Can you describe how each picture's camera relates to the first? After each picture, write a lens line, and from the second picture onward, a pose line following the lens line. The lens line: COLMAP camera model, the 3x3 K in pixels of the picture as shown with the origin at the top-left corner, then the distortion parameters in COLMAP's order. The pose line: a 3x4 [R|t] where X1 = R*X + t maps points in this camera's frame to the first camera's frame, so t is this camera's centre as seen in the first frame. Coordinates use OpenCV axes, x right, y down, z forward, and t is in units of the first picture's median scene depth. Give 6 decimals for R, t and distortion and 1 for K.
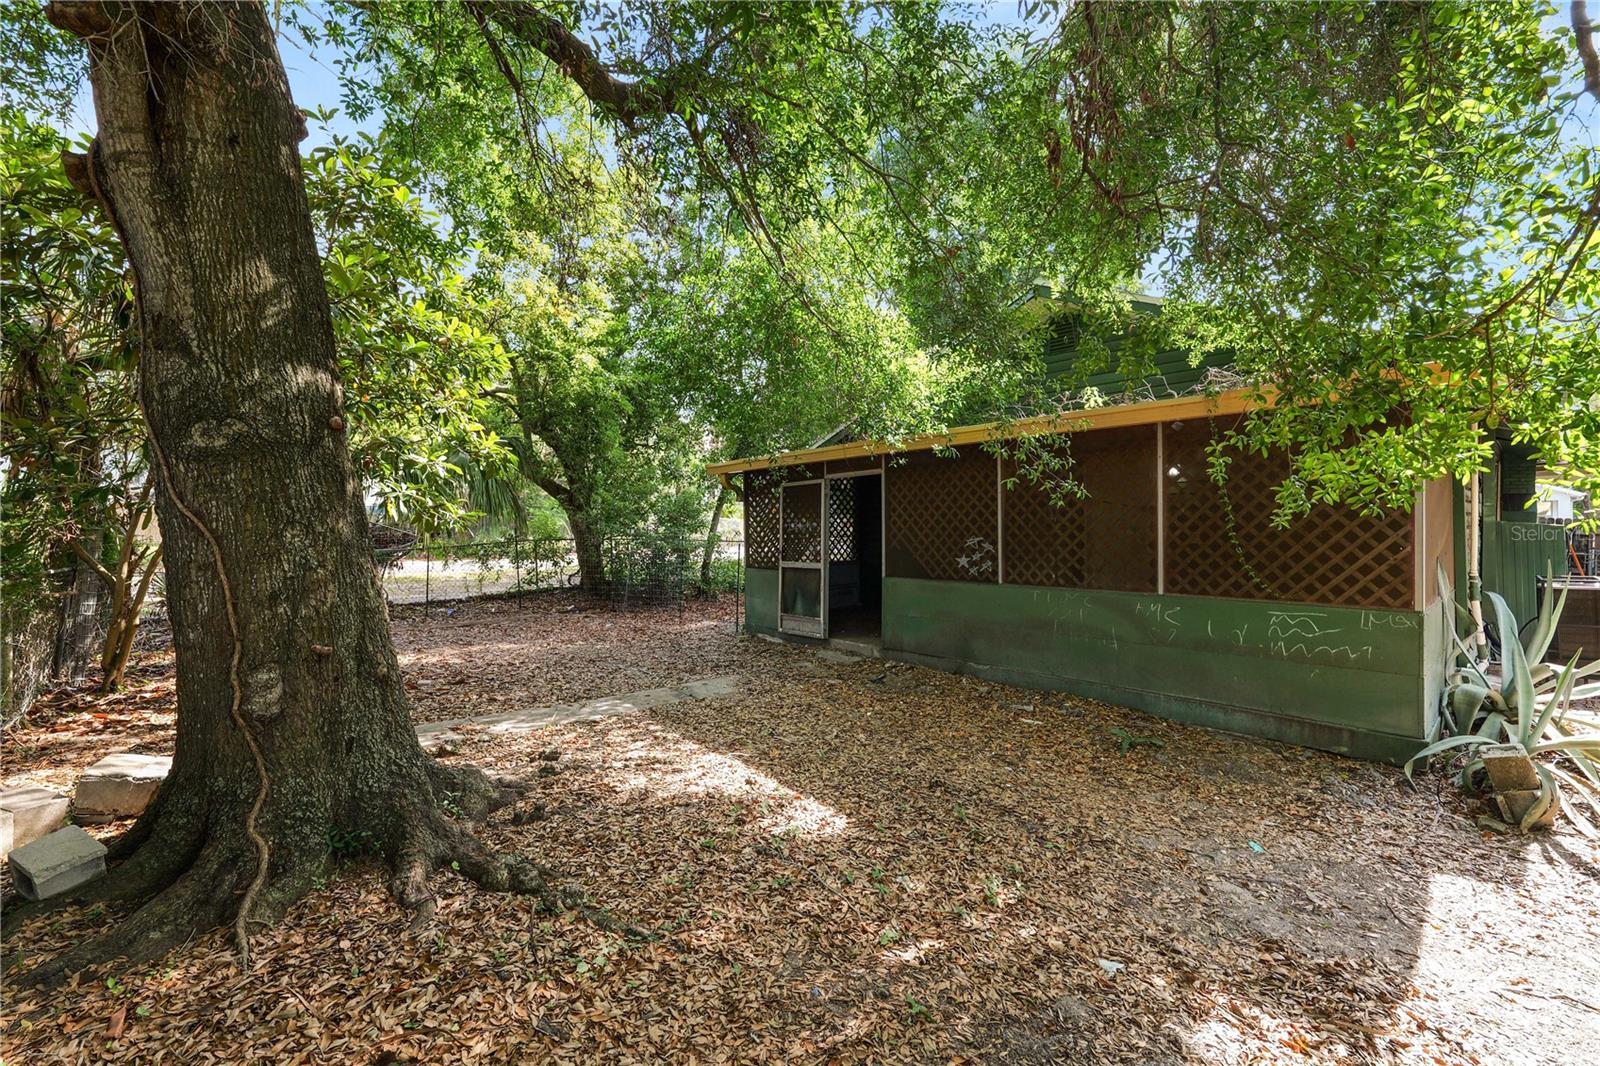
lens RADIAL K [[651.2, 0, 799.9], [0, 651.2, 532.8], [0, 0, 1]] dist [-0.013811, 0.001312]
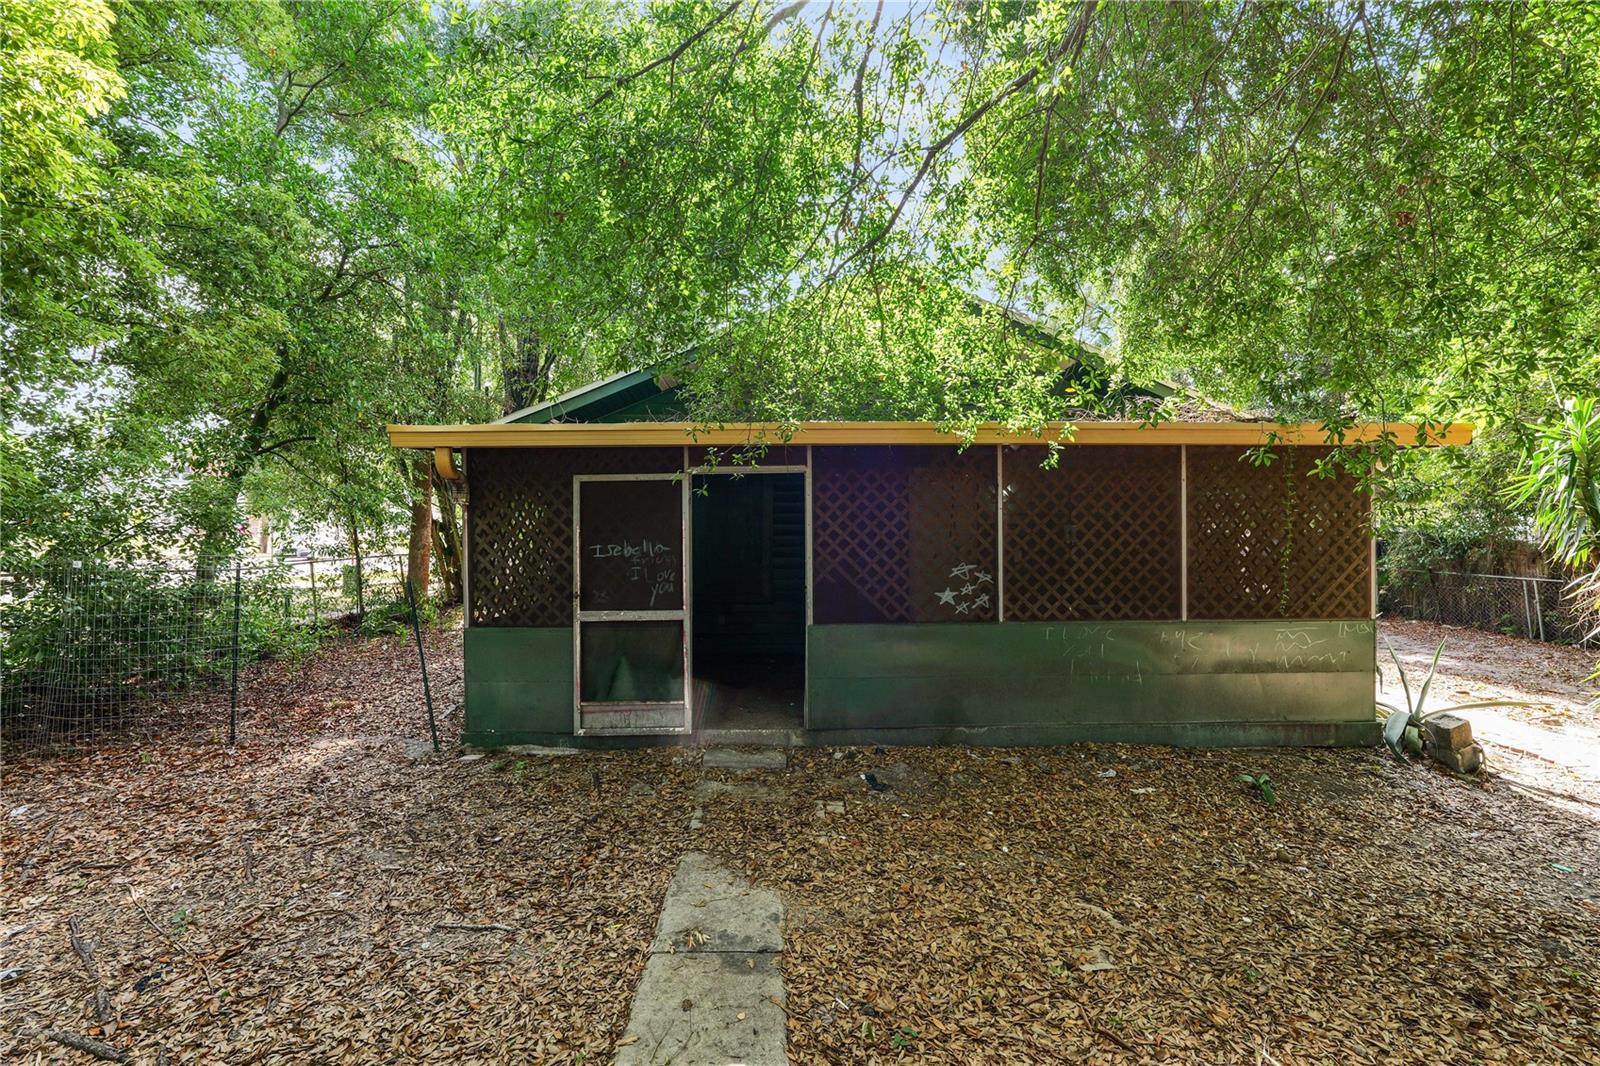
lens RADIAL K [[651.2, 0, 800.1], [0, 651.2, 527.0], [0, 0, 1]] dist [-0.013811, 0.001312]
pose [[0.648859, 0.005141, 0.760891, -0.459907], [0.004431, 0.999935, -0.010534, -0.031758], [-0.760896, 0.010206, 0.648794, 0.655797]]
